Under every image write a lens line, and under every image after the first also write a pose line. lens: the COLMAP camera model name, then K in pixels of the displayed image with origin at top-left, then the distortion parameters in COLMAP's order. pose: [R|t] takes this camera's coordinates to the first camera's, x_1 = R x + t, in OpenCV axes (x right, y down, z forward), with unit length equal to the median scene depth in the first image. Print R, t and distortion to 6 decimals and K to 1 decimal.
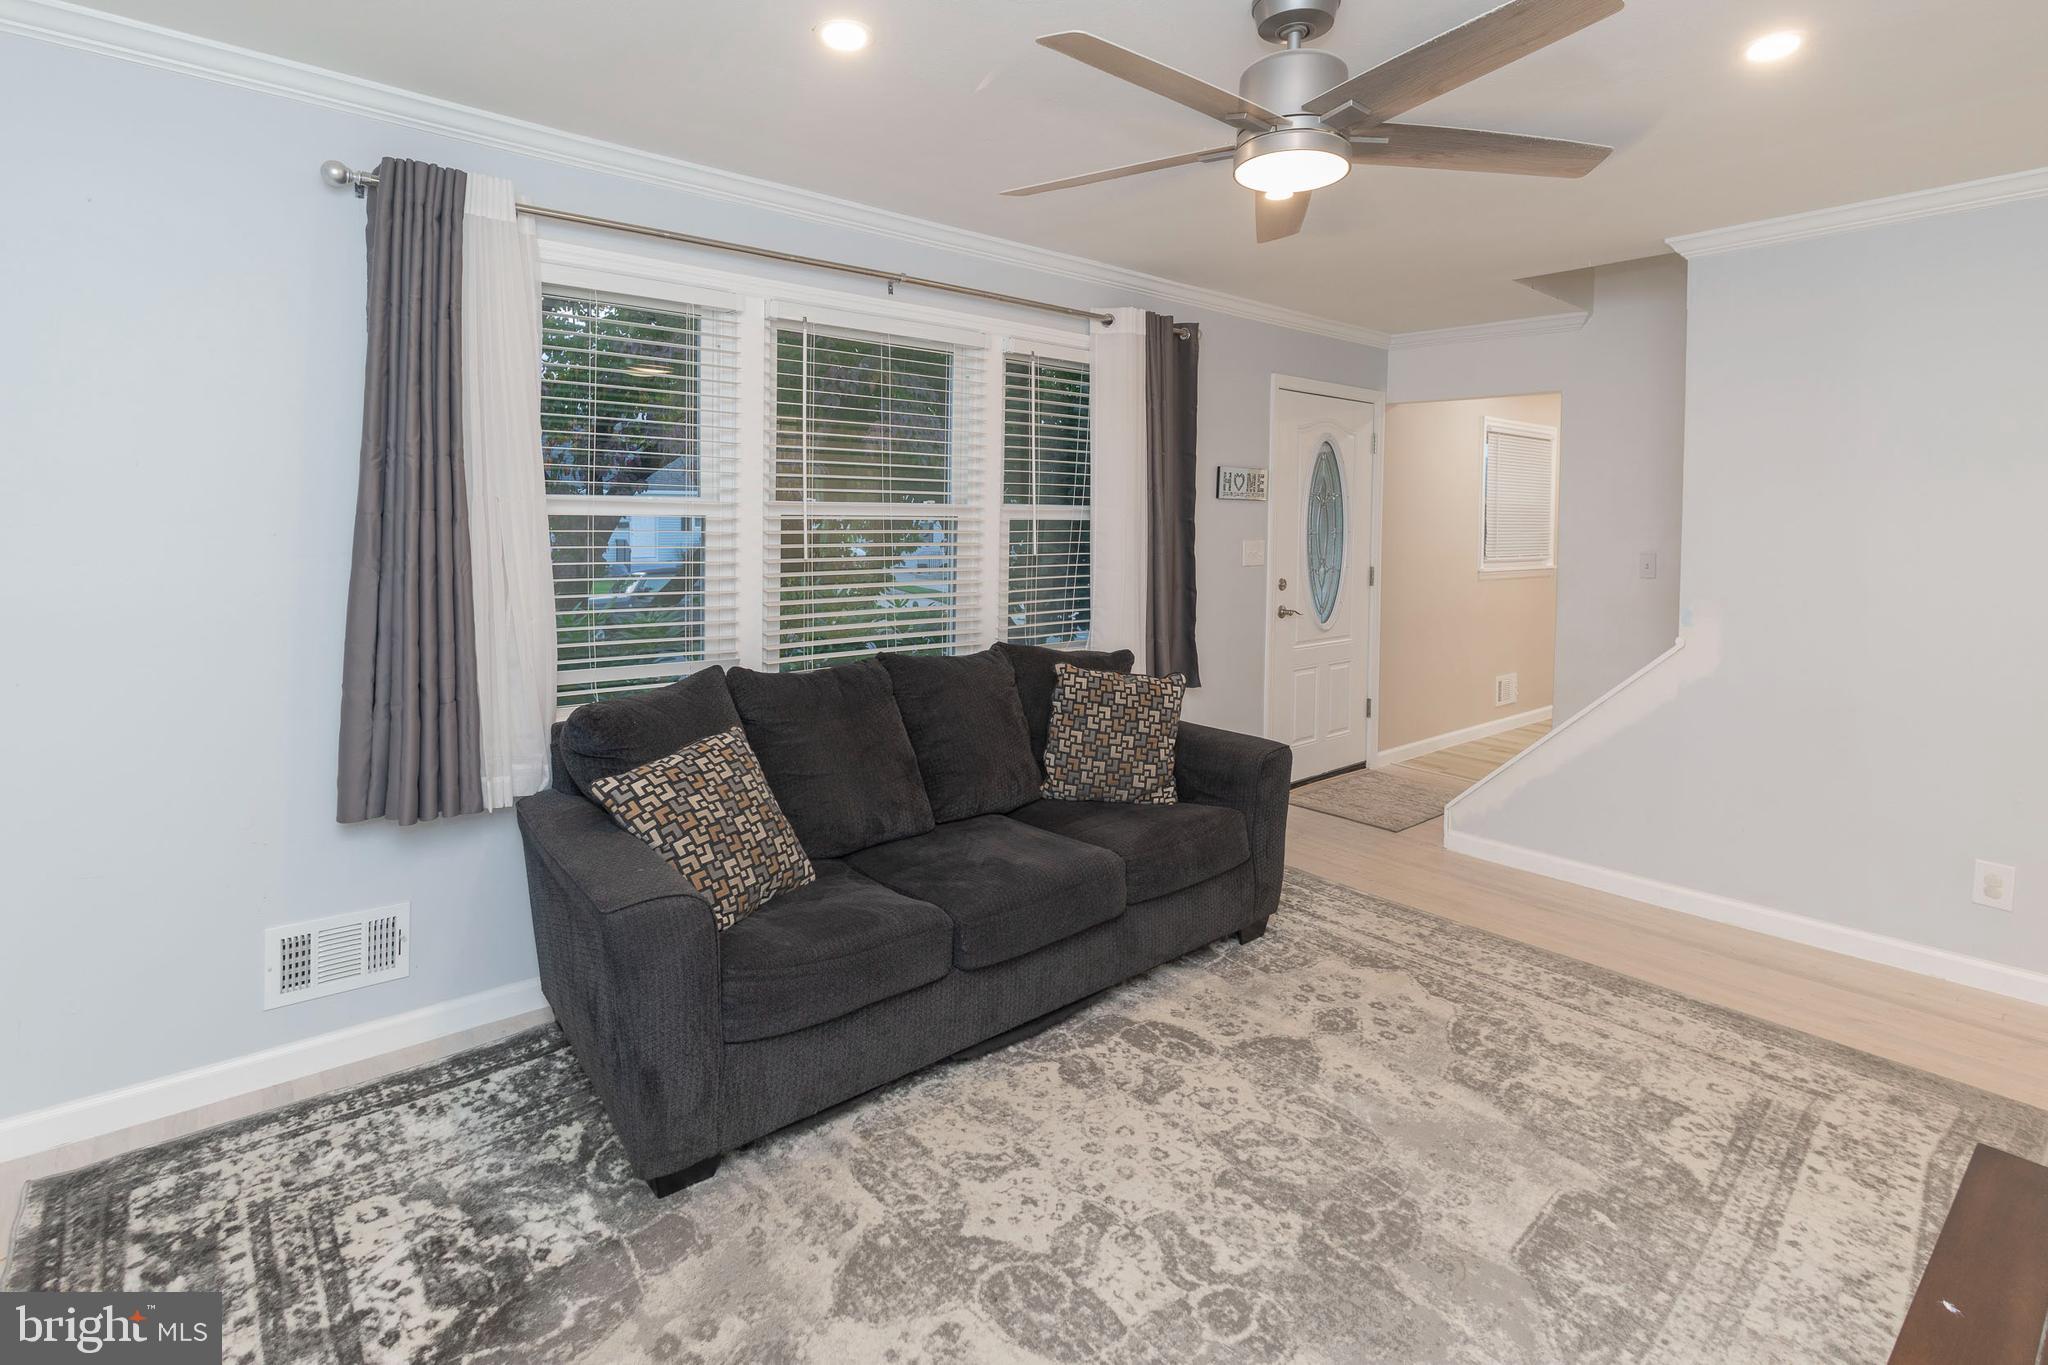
lens RADIAL K [[1018.6, 0, 953.8], [0, 1018.6, 533.4], [0, 0, 1]] dist [-0.007608, 0.008036]
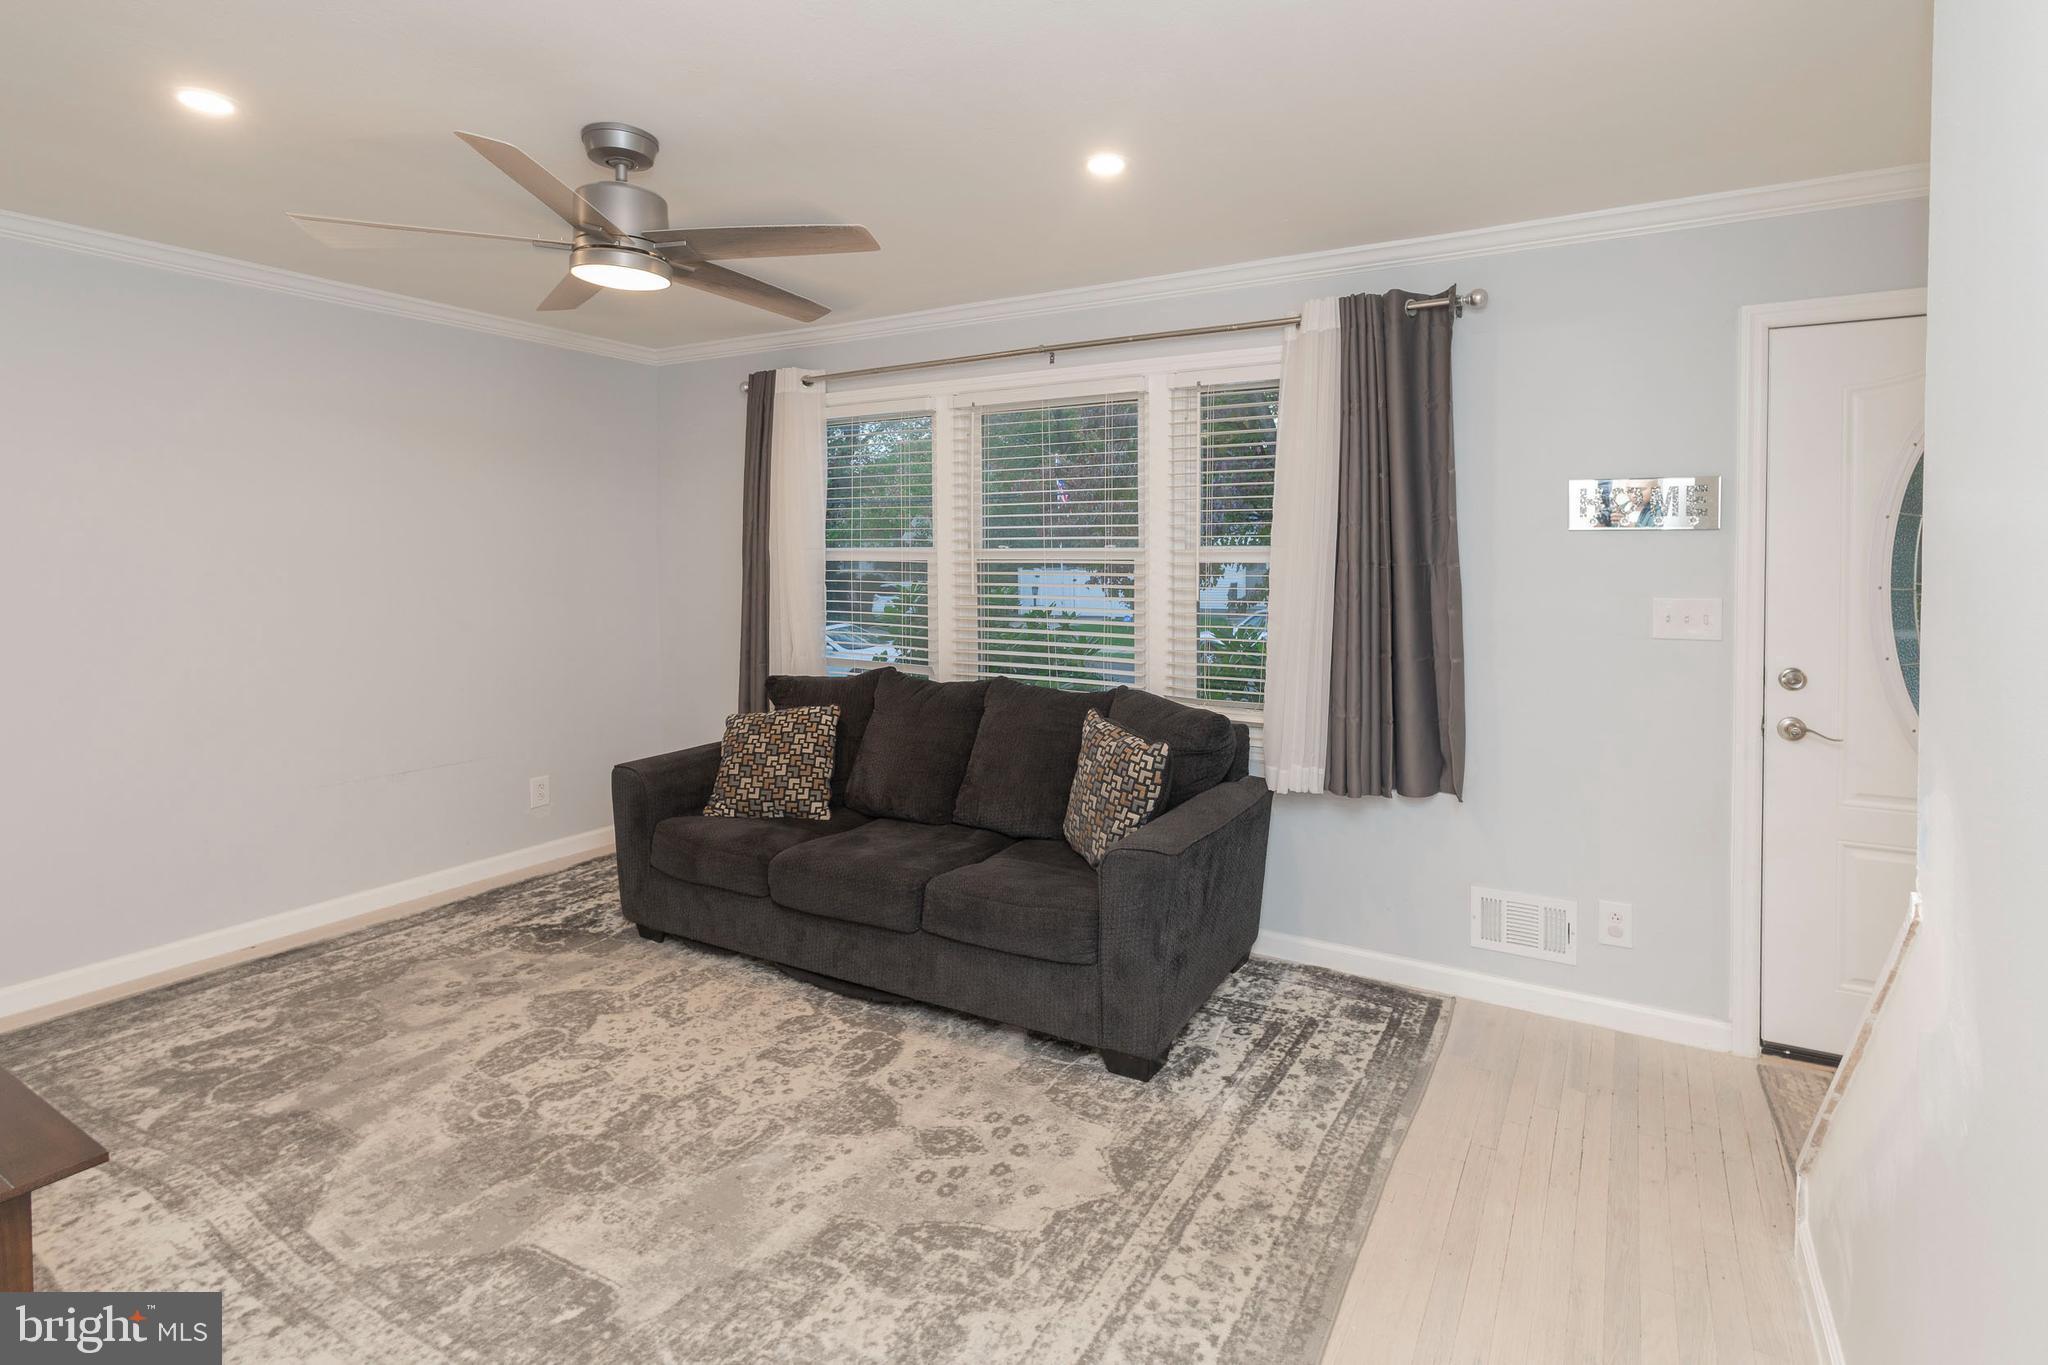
lens RADIAL K [[1001.7, 0, 1135.8], [0, 1001.7, 565.0], [0, 0, 1]] dist [-0.007302, 0.006691]
pose [[0.372948, -0.005607, -0.927835, 1.376220], [-0.014700, 0.999821, -0.011950, 0.000084], [0.927736, 0.018096, 0.372799, 0.927572]]
